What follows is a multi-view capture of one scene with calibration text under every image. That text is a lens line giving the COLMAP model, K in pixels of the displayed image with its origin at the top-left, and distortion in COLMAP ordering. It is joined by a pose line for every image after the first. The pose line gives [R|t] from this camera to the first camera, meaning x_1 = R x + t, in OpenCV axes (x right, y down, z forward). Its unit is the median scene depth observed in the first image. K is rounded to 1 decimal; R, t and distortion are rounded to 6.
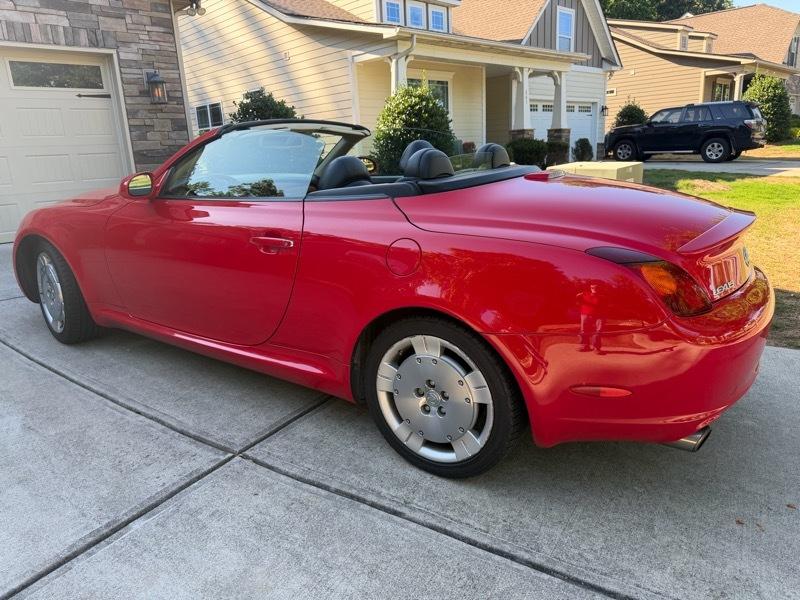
lens RADIAL K [[574.0, 0, 400.0], [0, 574.0, 300.0], [0, 0, 1]] dist [0.032044, -0.045154]
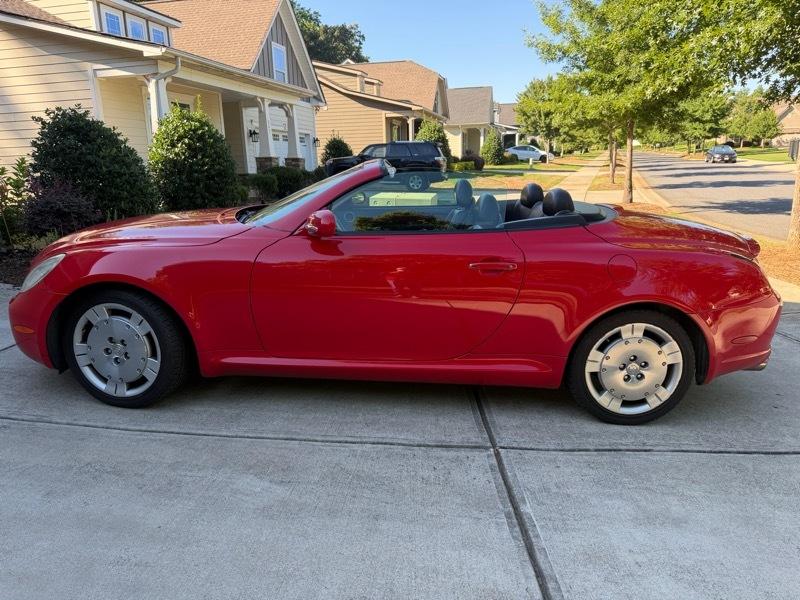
lens RADIAL K [[562.7, 0, 413.4], [0, 562.7, 297.7], [0, 0, 1]] dist [0.081882, -0.129925]
pose [[0.837612, -0.094742, 0.537988, -0.203768], [0.116199, 0.993208, -0.006007, -0.009991], [-0.533765, 0.067545, 0.842931, 0.018639]]
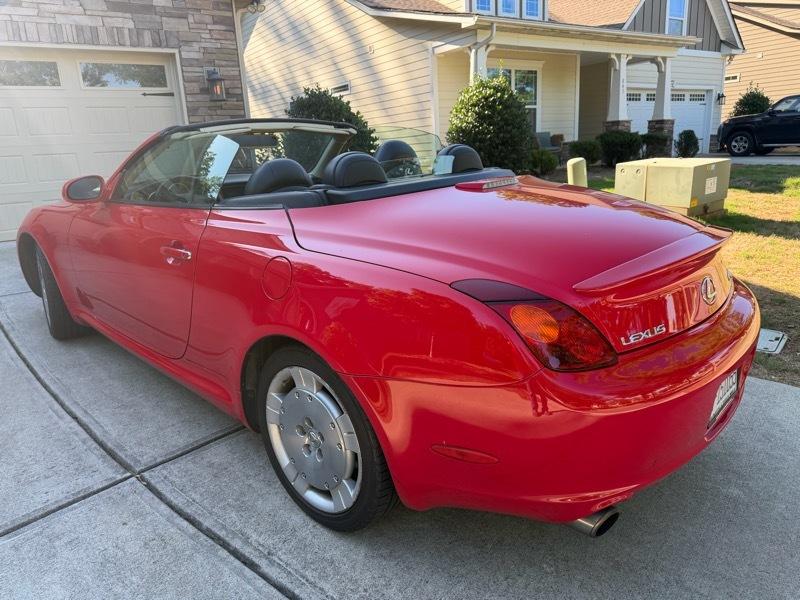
lens RADIAL K [[577.6, 0, 400.0], [0, 577.6, 300.0], [0, 0, 1]] dist [0.005905, -0.009370]
pose [[0.983734, 0.044851, -0.173939, 0.060671], [-0.042623, 0.998955, 0.016528, -0.011210], [0.174499, -0.008845, 0.984618, 0.027208]]
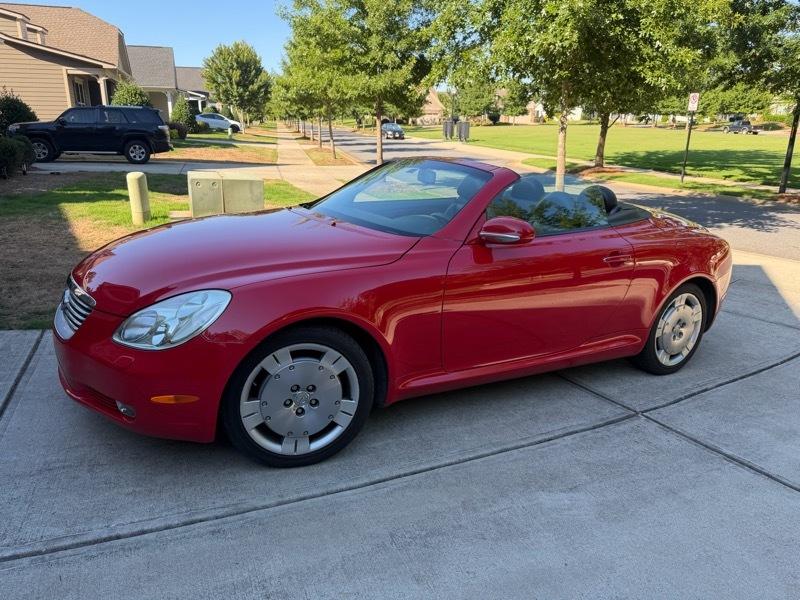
lens RADIAL K [[553.7, 0, 413.7], [0, 553.7, 303.3], [0, 0, 1]] dist [0.029173, -0.040971]
pose [[0.429438, -0.213226, 0.877564, -0.328826], [0.191514, 0.971128, 0.142242, -0.057219], [-0.882556, 0.106982, 0.457875, 0.168377]]
